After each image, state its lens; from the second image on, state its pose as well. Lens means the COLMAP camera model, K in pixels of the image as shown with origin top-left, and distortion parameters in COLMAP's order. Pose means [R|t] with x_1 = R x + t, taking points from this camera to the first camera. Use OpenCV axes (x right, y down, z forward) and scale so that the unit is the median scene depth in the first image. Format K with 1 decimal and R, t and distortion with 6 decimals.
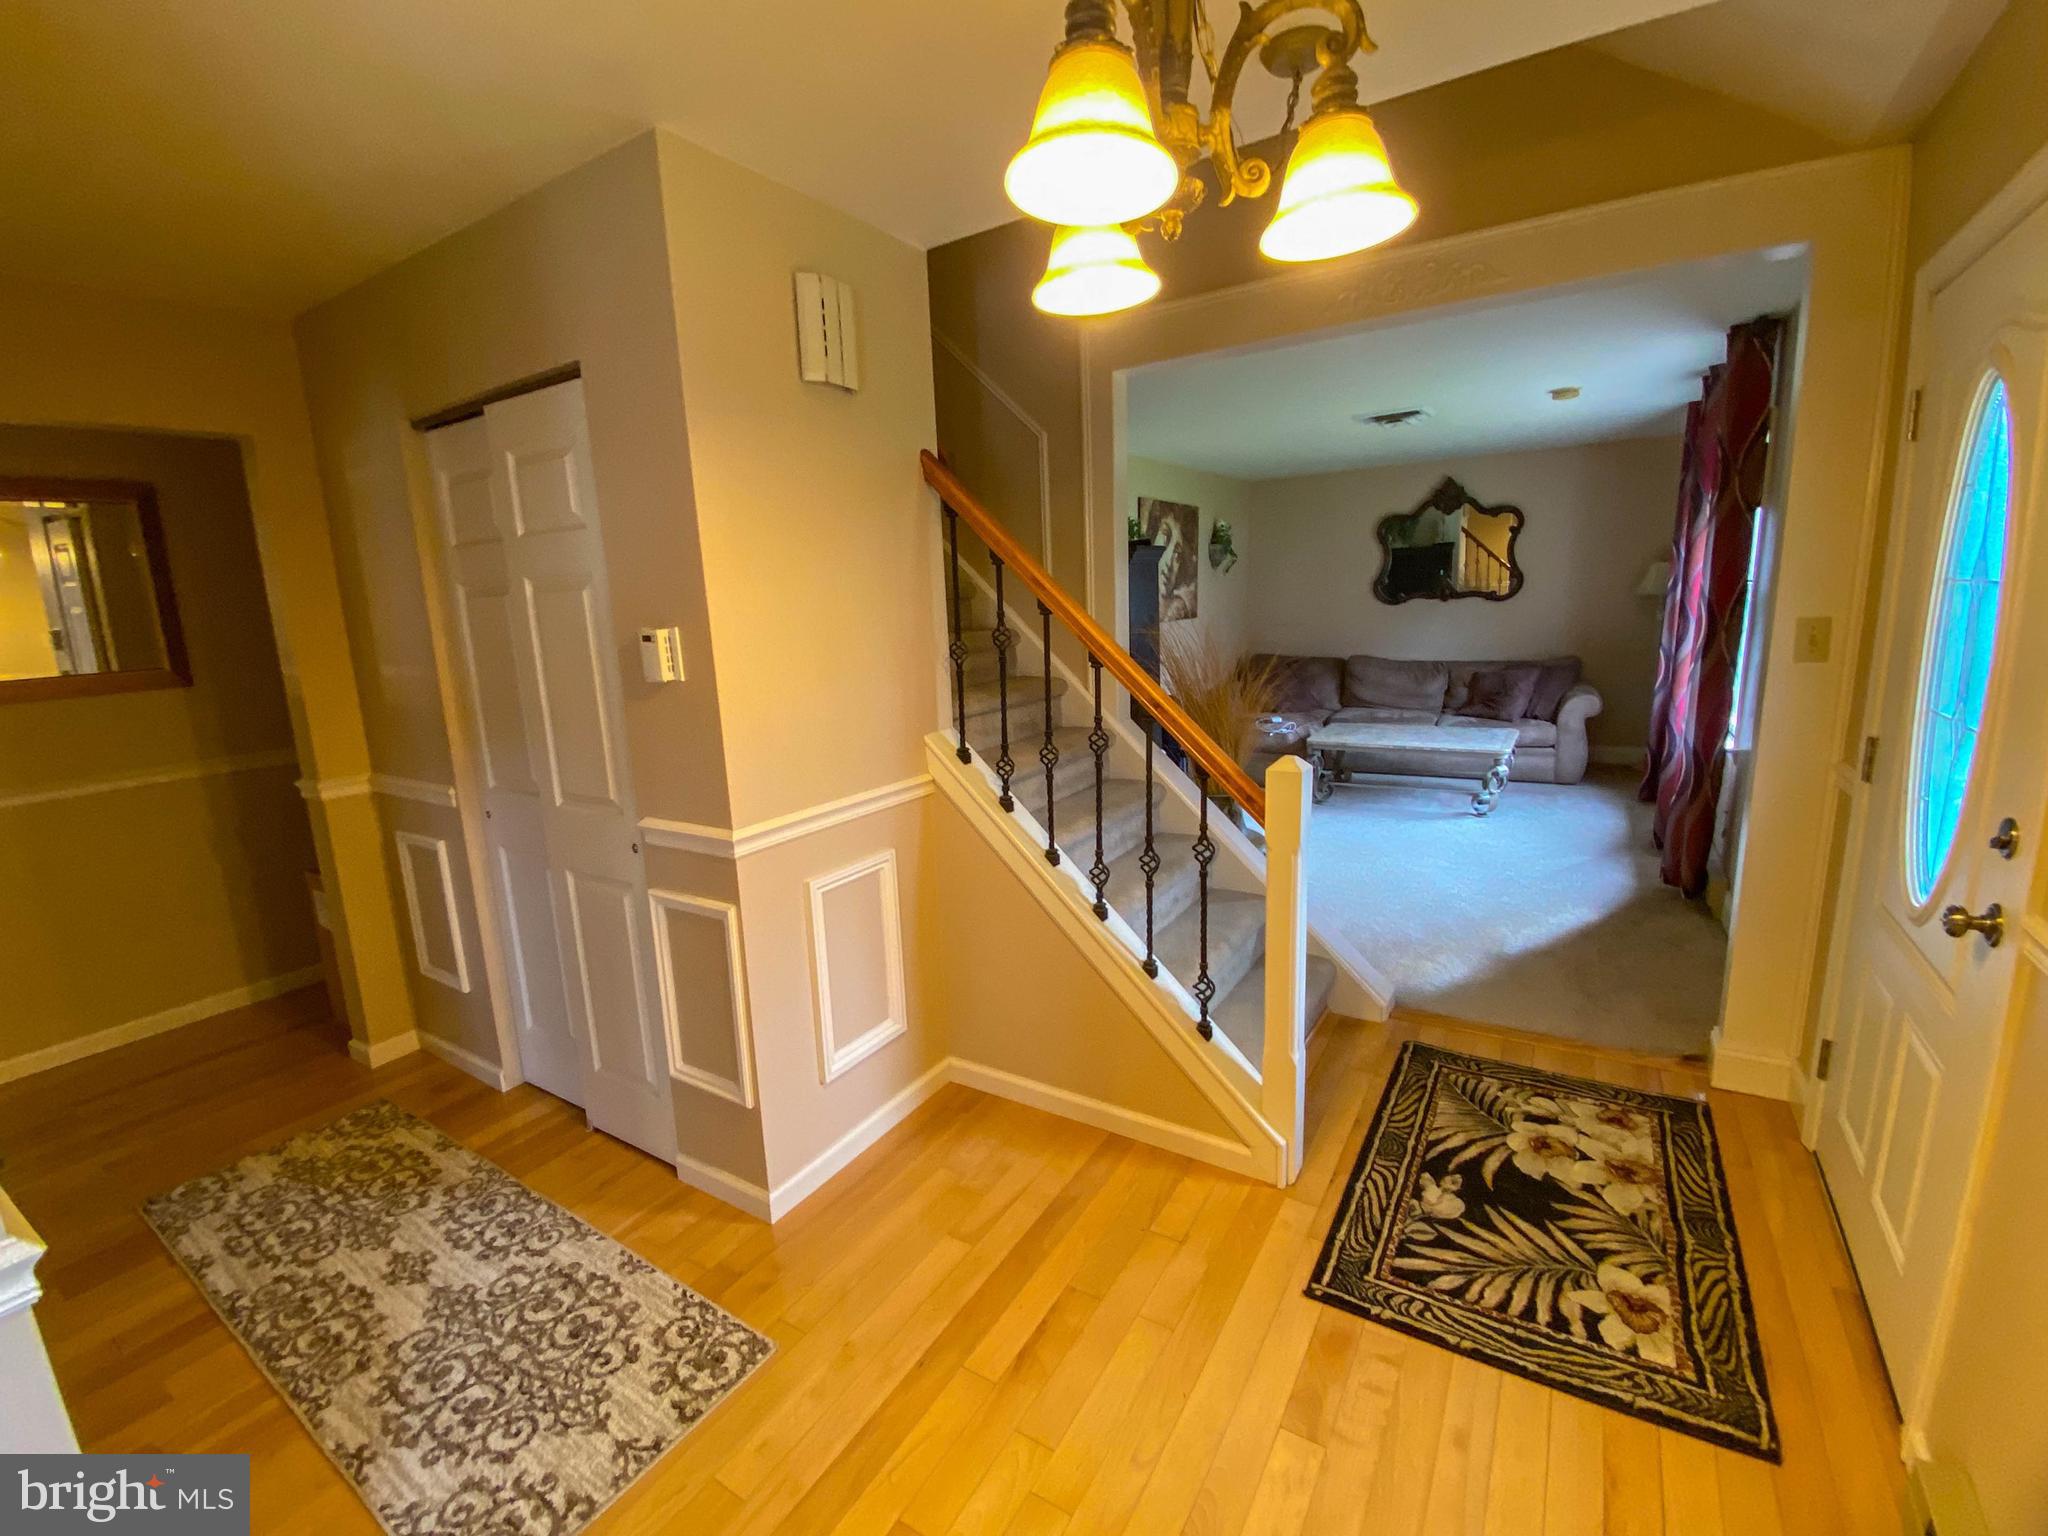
lens RADIAL K [[839.2, 0, 1035.9], [0, 839.2, 766.9], [0, 0, 1]] dist [-0.001361, -0.000564]
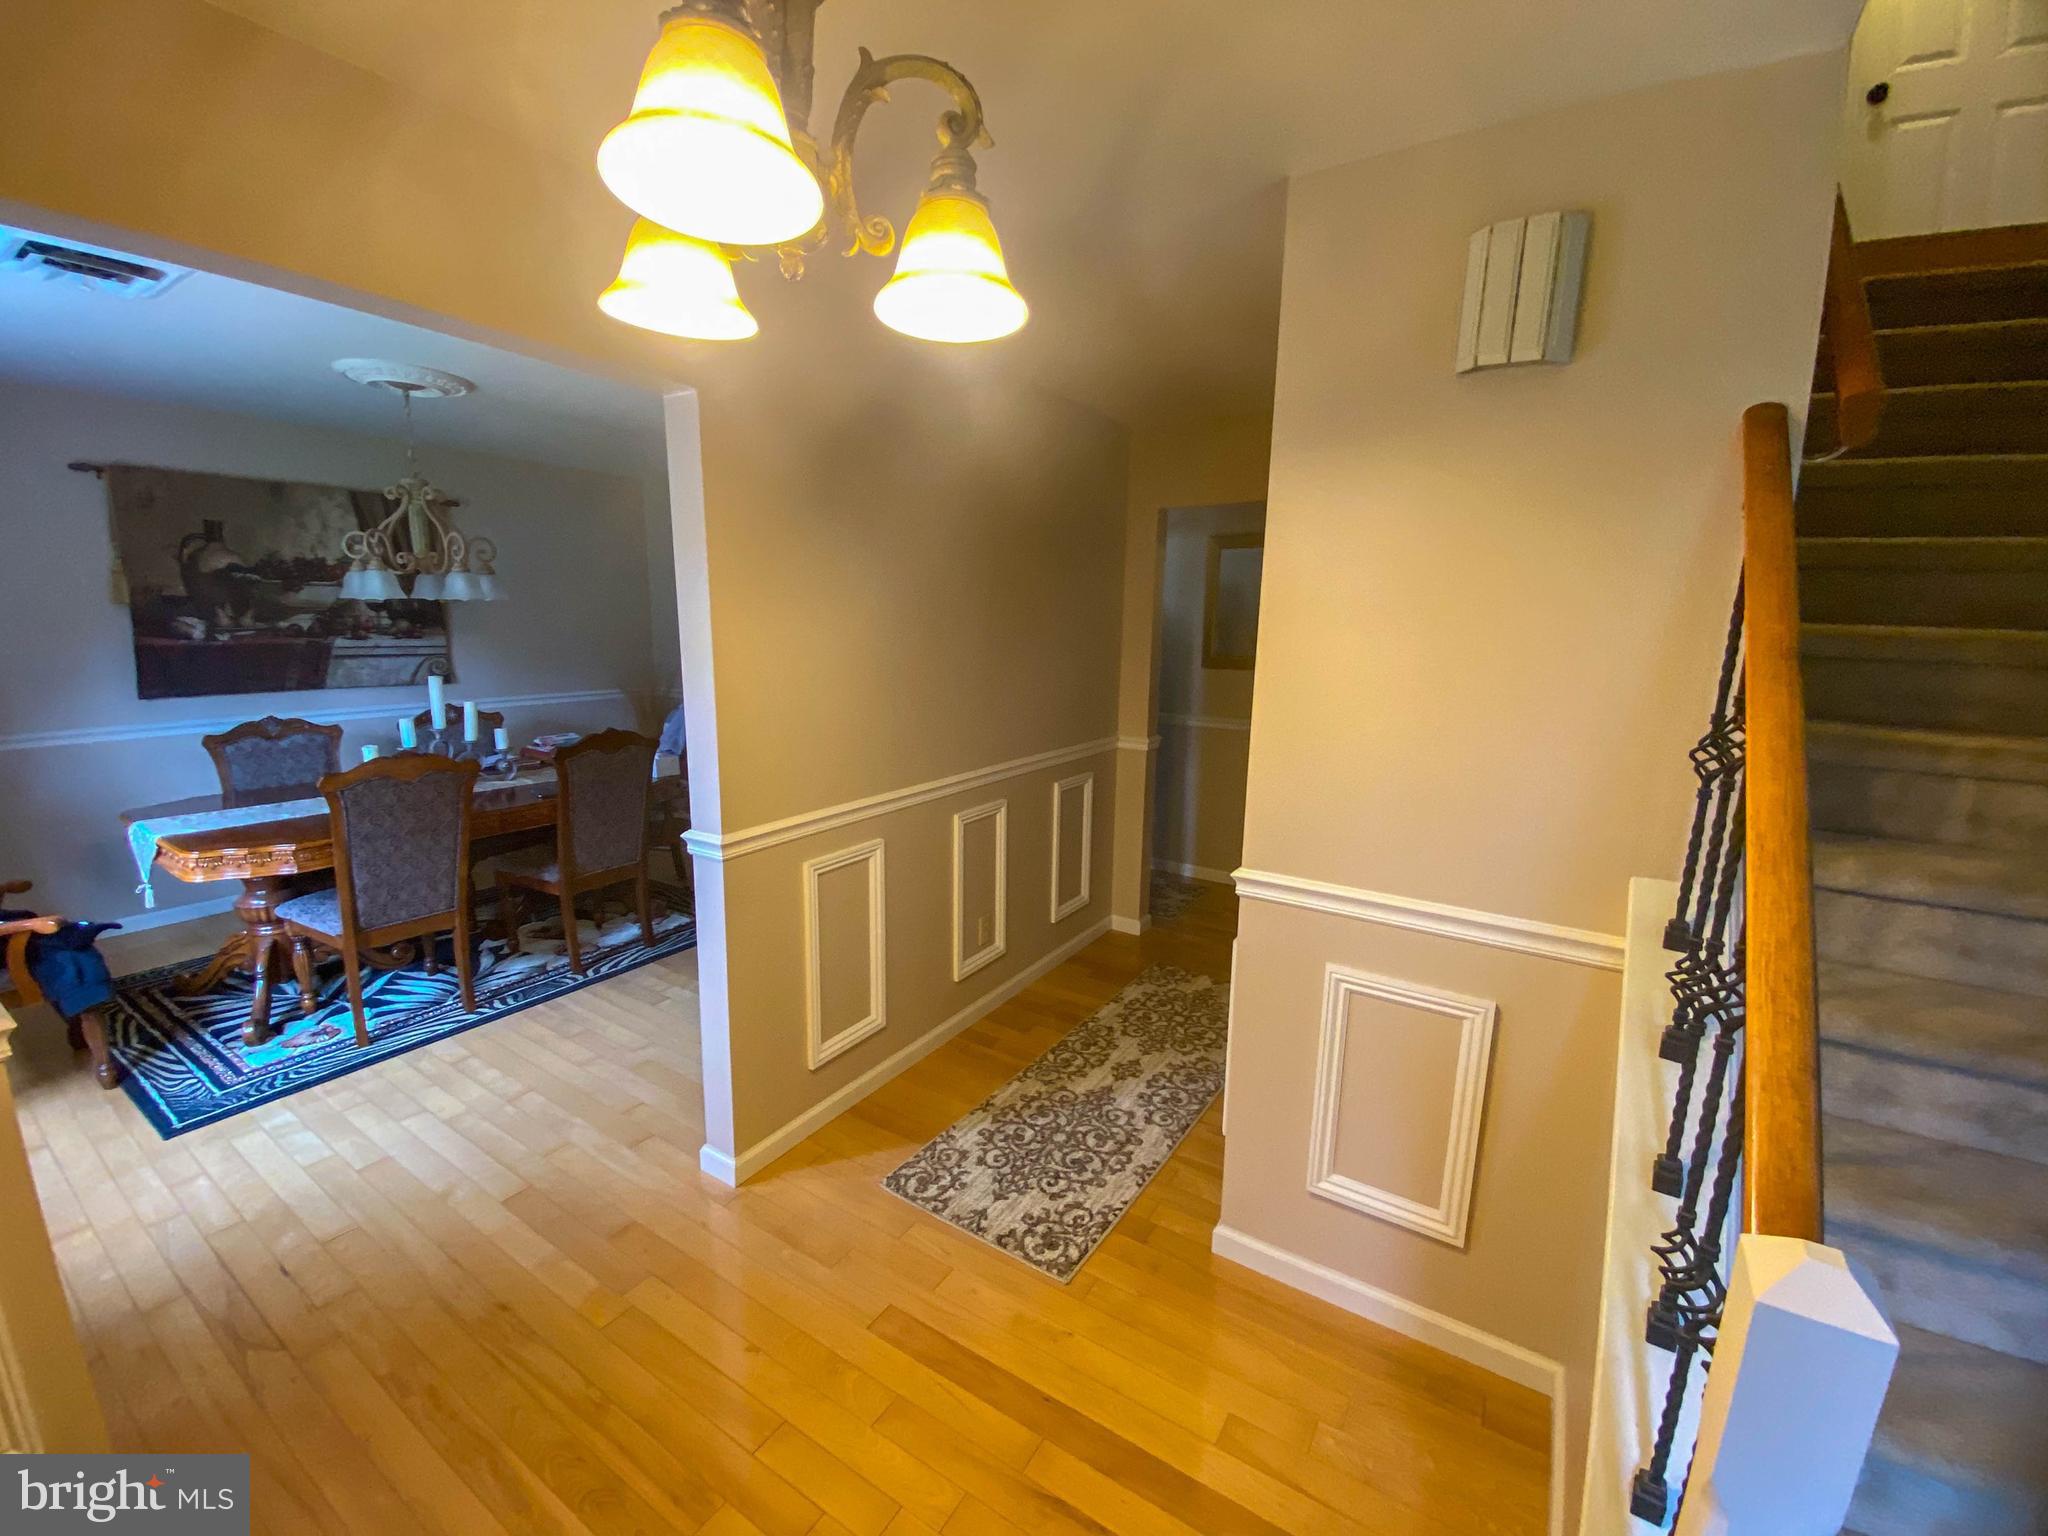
lens RADIAL K [[839.2, 0, 1032.4], [0, 839.2, 767.7], [0, 0, 1]] dist [-0.001361, -0.000564]
pose [[0.002313, 0.224891, -0.974381, 0.624474], [-0.211332, 0.952487, 0.219336, -0.217262], [0.977412, 0.205410, 0.049730, 0.711057]]
